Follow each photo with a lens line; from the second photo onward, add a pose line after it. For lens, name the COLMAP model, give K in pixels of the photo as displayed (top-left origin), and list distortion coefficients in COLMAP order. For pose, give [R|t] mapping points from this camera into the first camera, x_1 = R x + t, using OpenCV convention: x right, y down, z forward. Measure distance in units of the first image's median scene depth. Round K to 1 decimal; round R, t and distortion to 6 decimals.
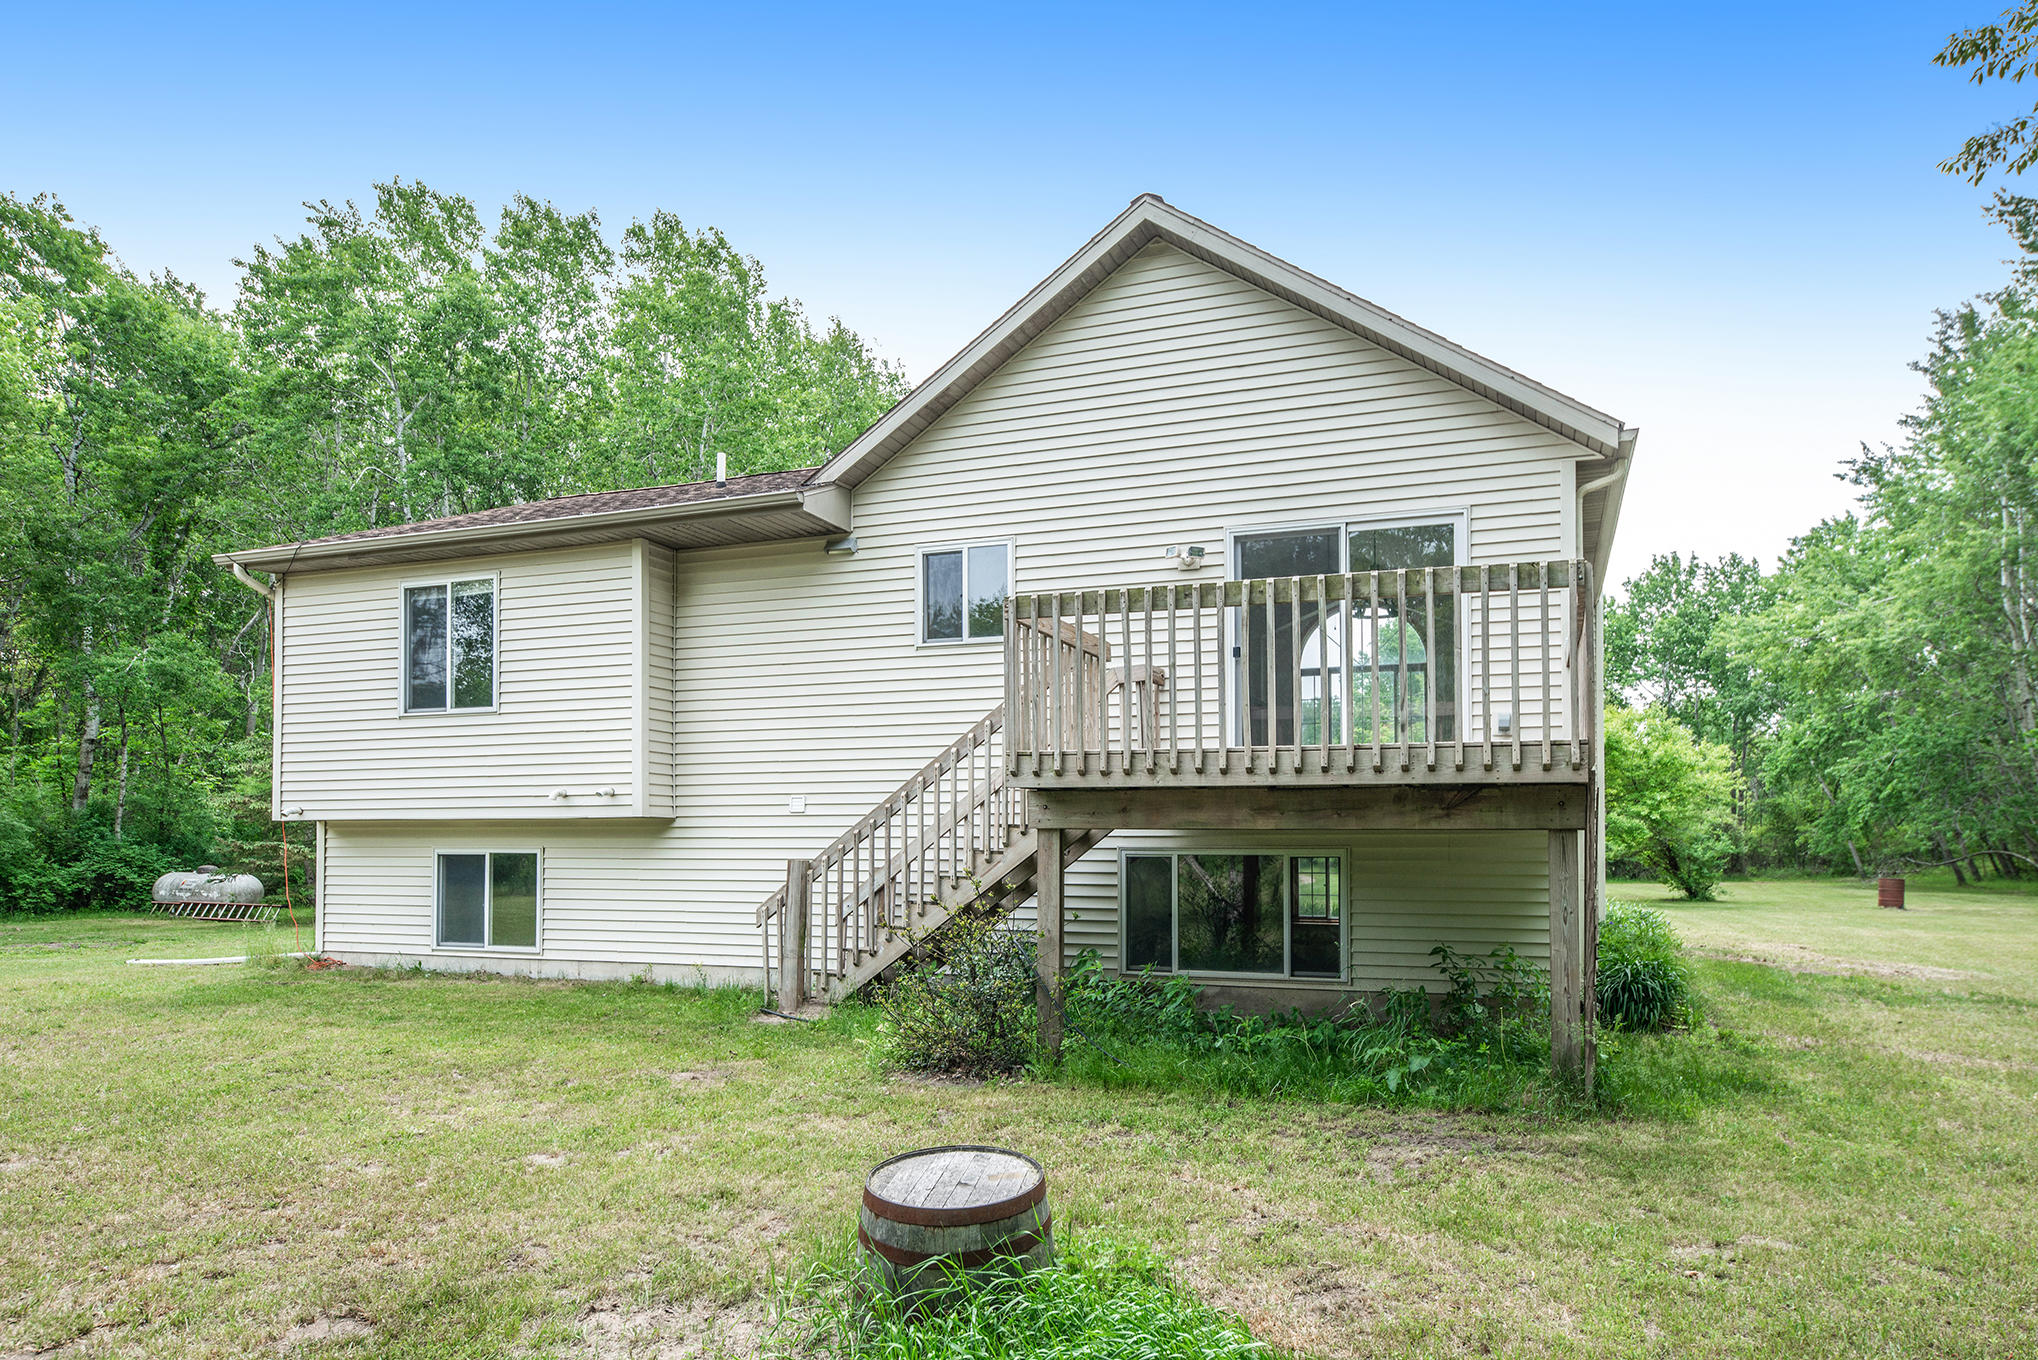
lens RADIAL K [[1221.9, 0, 1018.5], [0, 1221.9, 836.6], [0, 0, 1]] dist [0.013667, -0.001399]
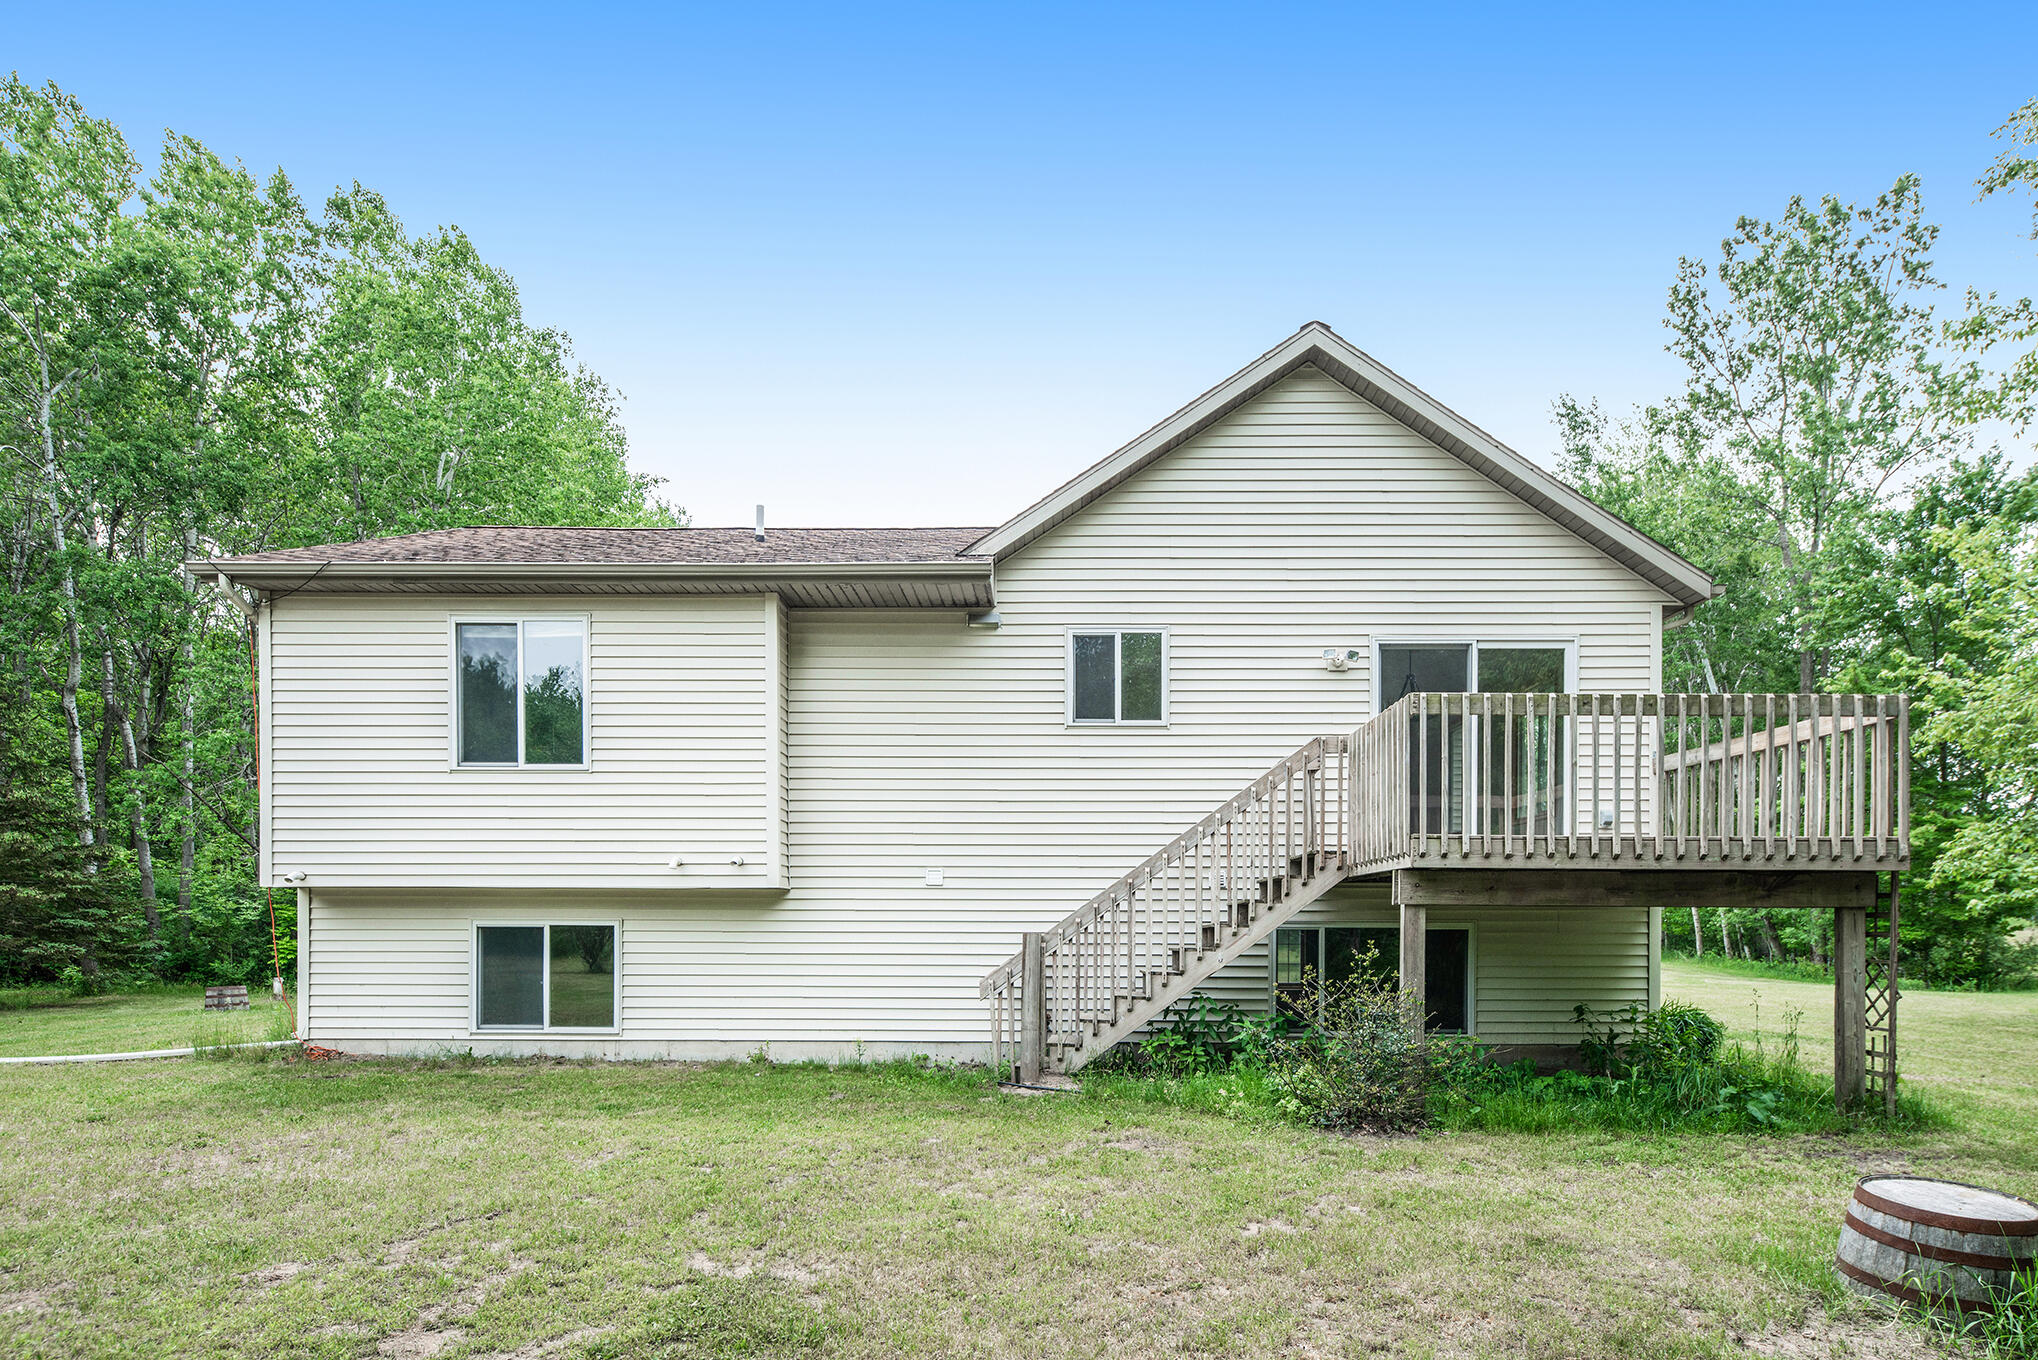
lens RADIAL K [[1190.0, 0, 1019.0], [0, 1190.0, 935.9], [0, 0, 1]] dist [0.004250, 0.028073]
pose [[0.945356, -0.002083, 0.326034, -0.428817], [-0.005362, 0.999745, 0.021934, 0.000138], [-0.325997, -0.022483, 0.945104, 0.061252]]
